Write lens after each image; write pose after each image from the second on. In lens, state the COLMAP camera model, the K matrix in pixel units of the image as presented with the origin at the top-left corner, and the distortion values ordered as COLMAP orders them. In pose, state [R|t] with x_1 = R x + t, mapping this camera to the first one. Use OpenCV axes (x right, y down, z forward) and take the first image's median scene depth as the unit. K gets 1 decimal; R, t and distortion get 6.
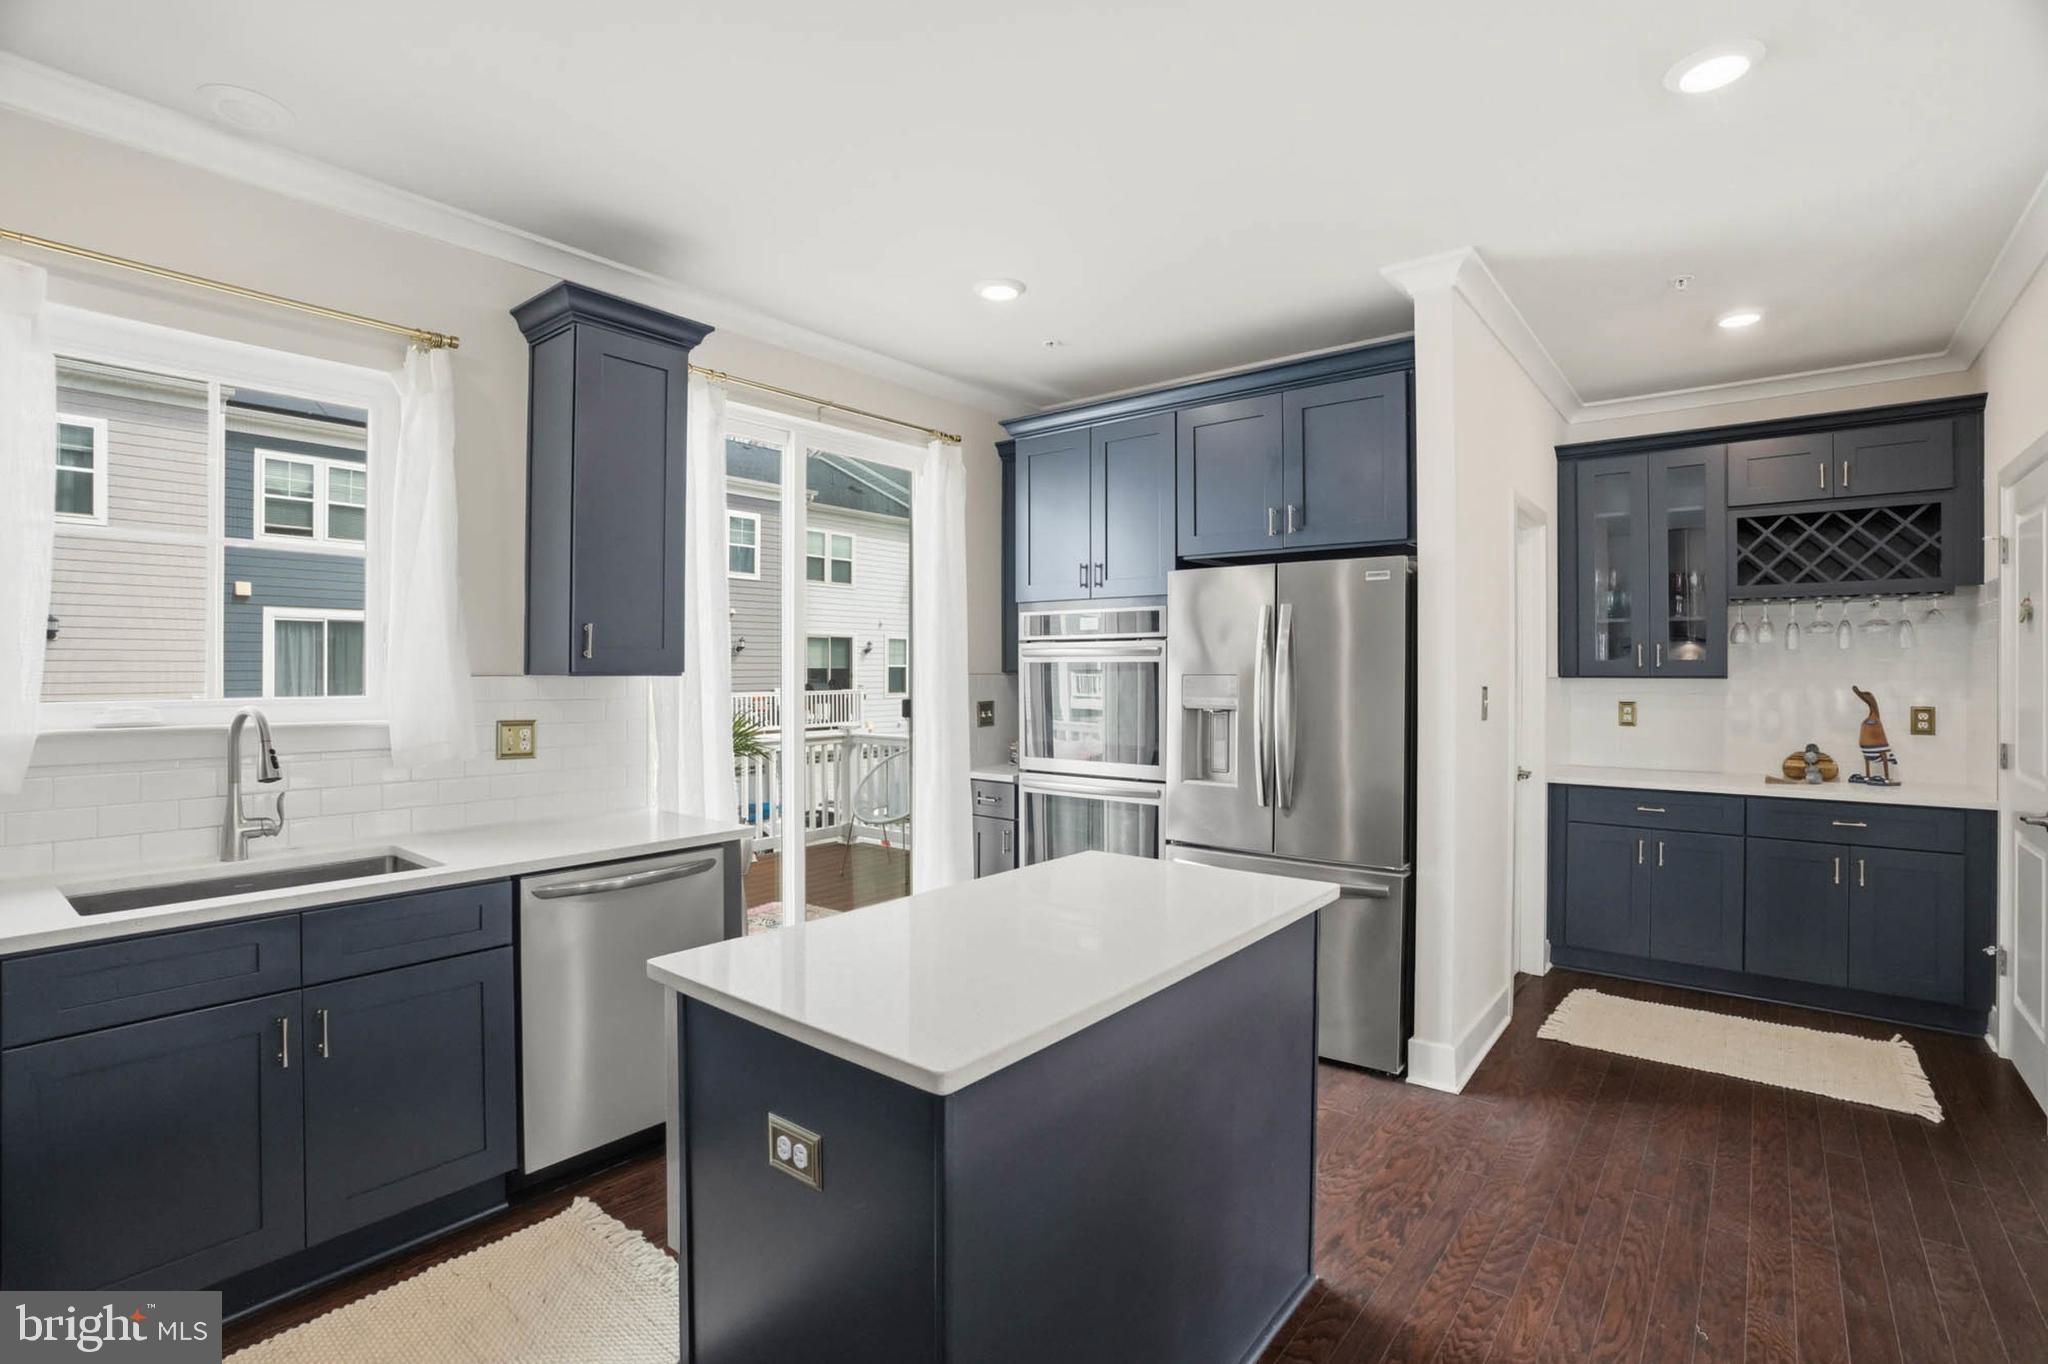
lens RADIAL K [[954.1, 0, 1027.6], [0, 954.1, 672.7], [0, 0, 1]] dist [-0.042702, 0.003710]
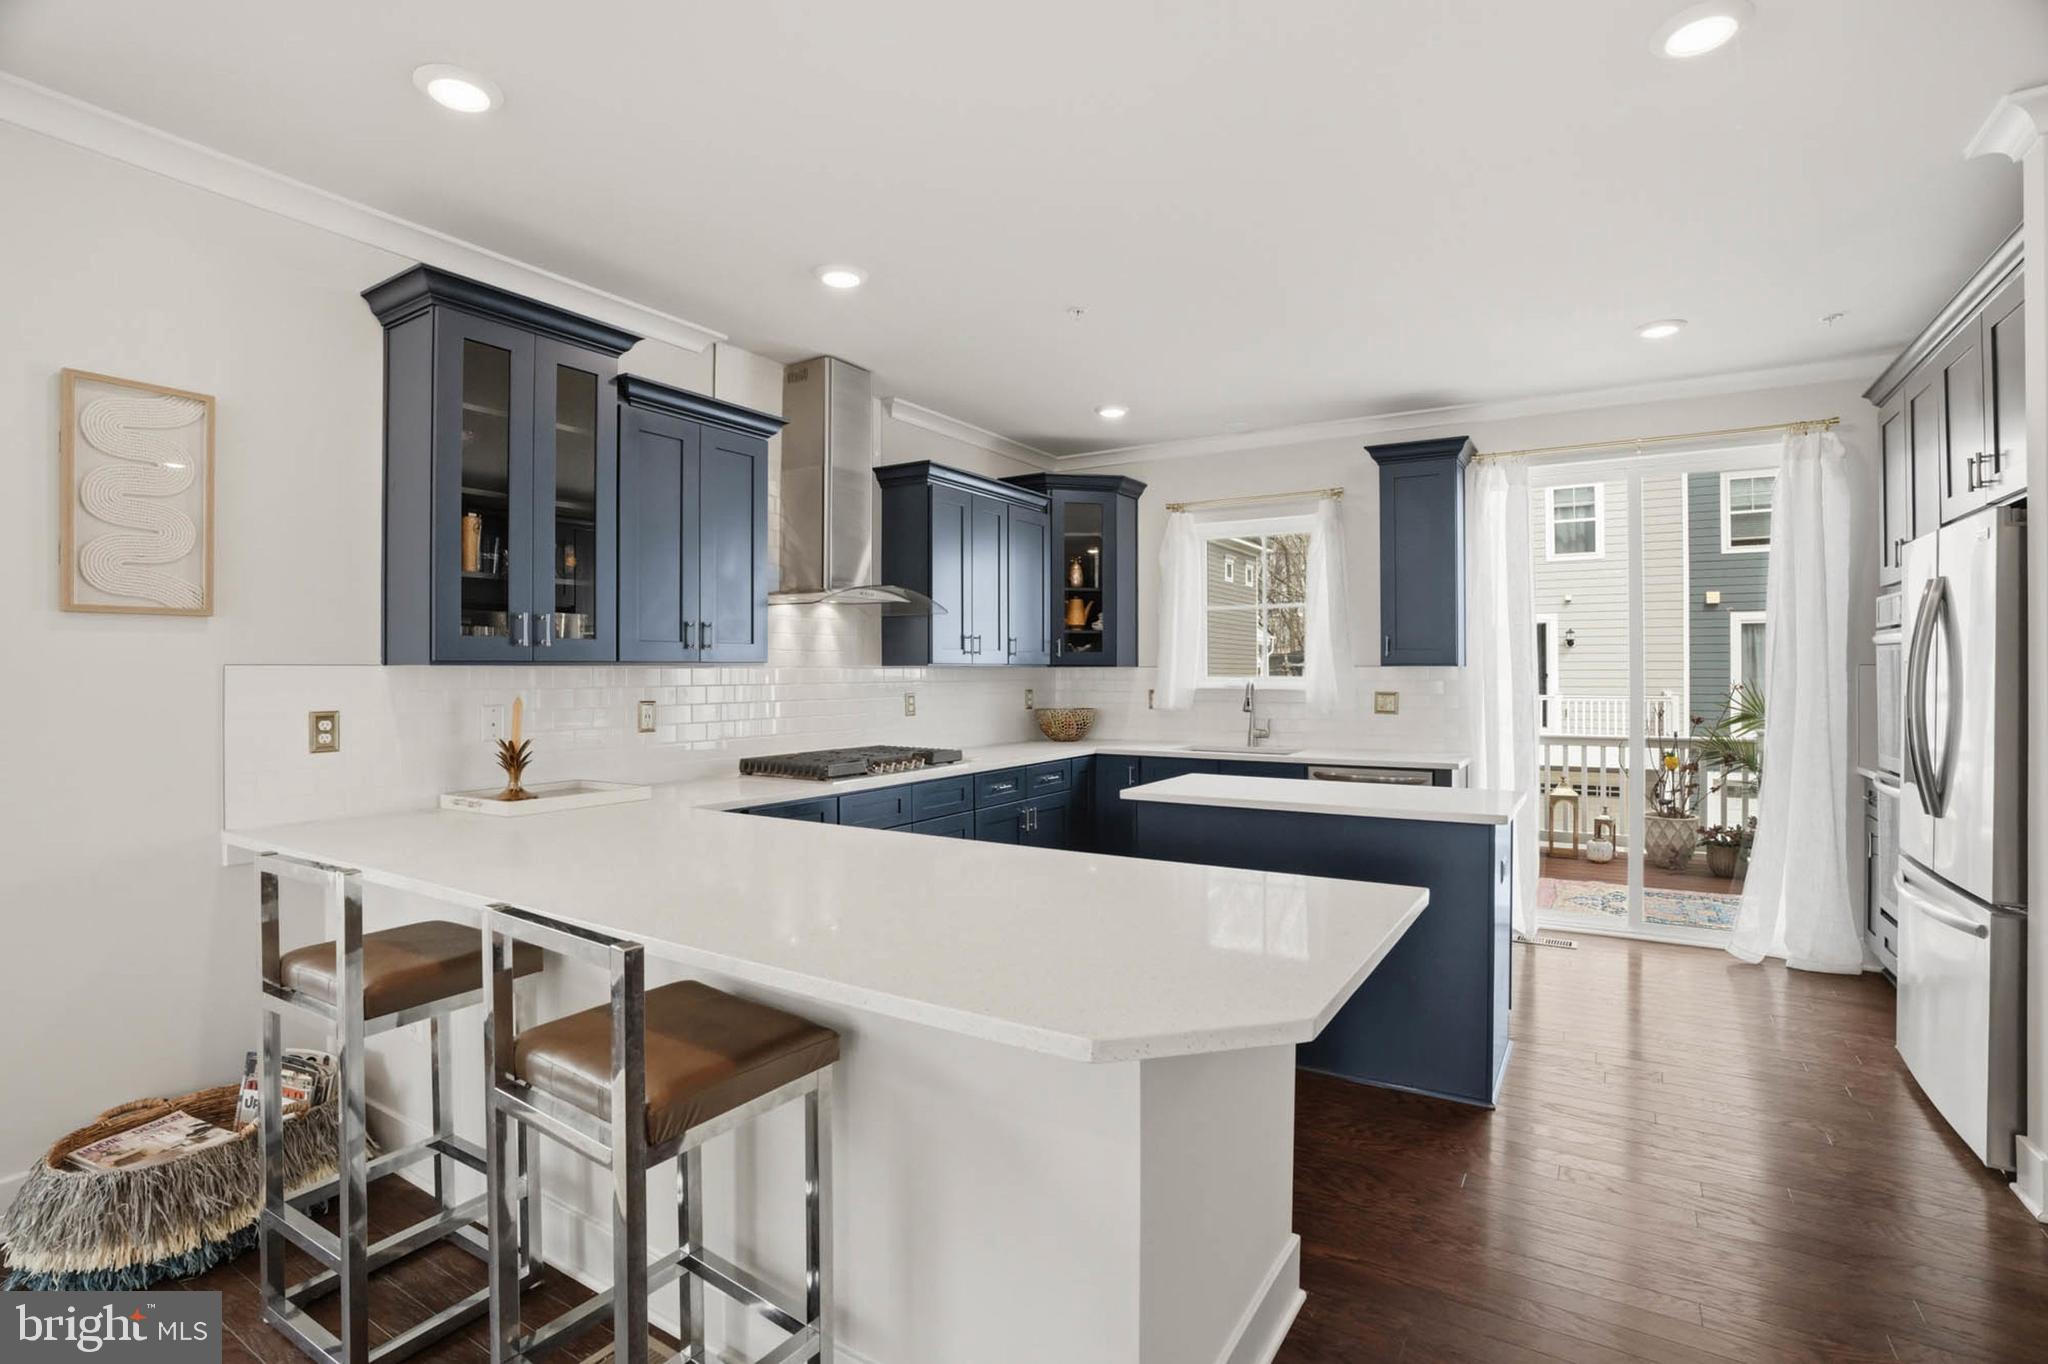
lens RADIAL K [[954.1, 0, 1009.5], [0, 954.1, 678.0], [0, 0, 1]] dist [-0.042702, 0.003710]
pose [[0.082698, 0.008461, -0.996539, 0.286620], [-0.000990, 0.999964, 0.008408, 0.000712], [0.996574, 0.000291, 0.082703, 0.040618]]
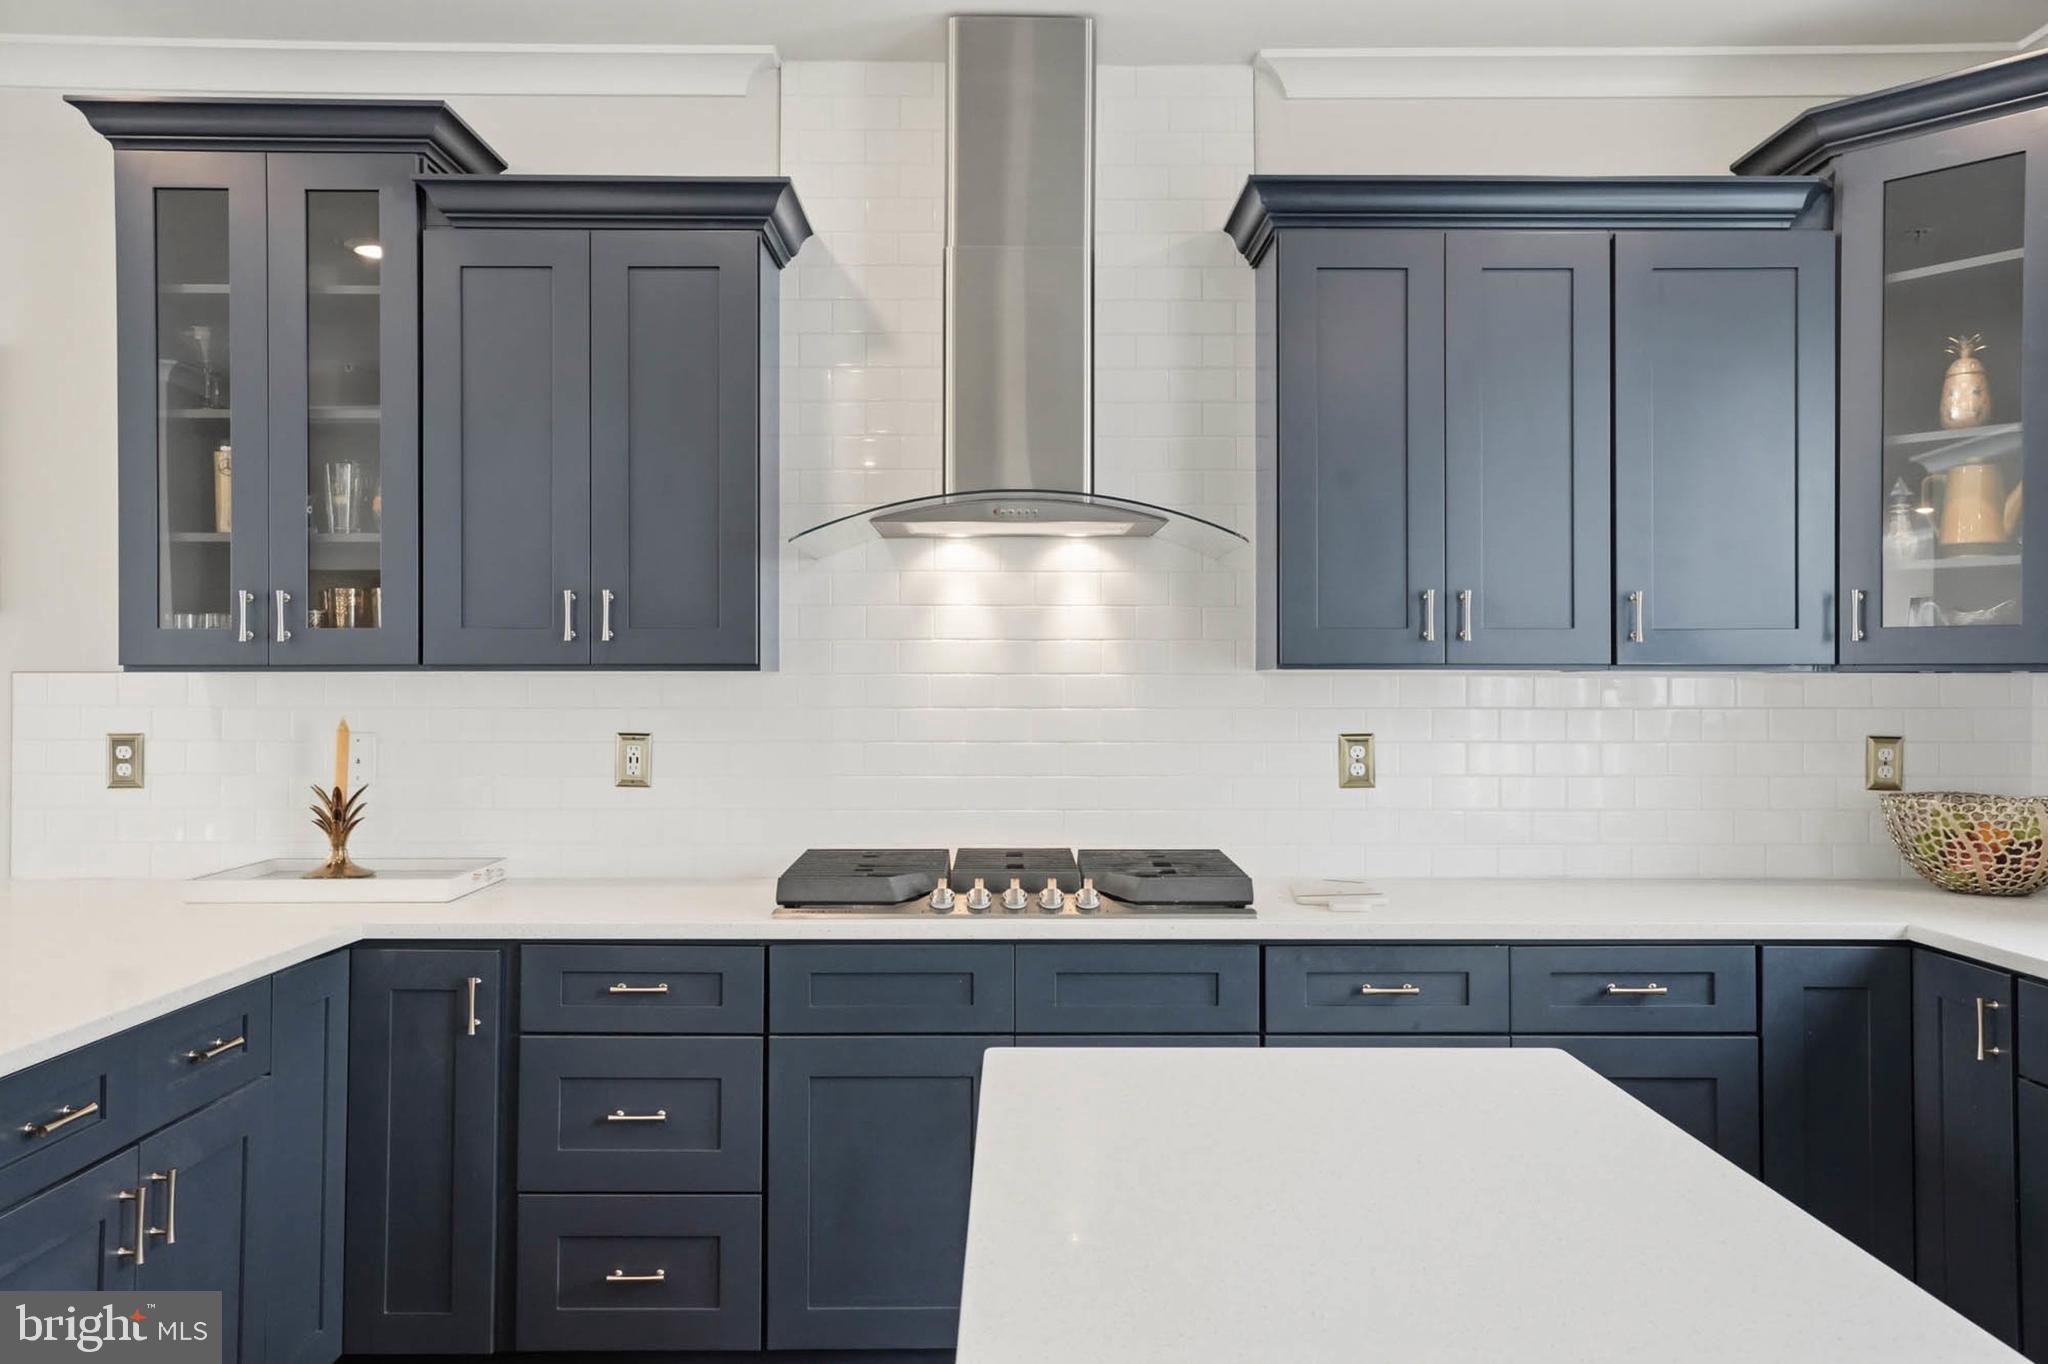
lens RADIAL K [[1533.0, 0, 1013.9], [0, 1533.0, 666.8], [0, 0, 1]] dist [0.010442, 0.012009]
pose [[-0.782927, -0.008246, -0.622059, 0.083503], [-0.001211, 0.999930, -0.011730, 0.001896], [0.622112, -0.008431, -0.782882, 0.223296]]
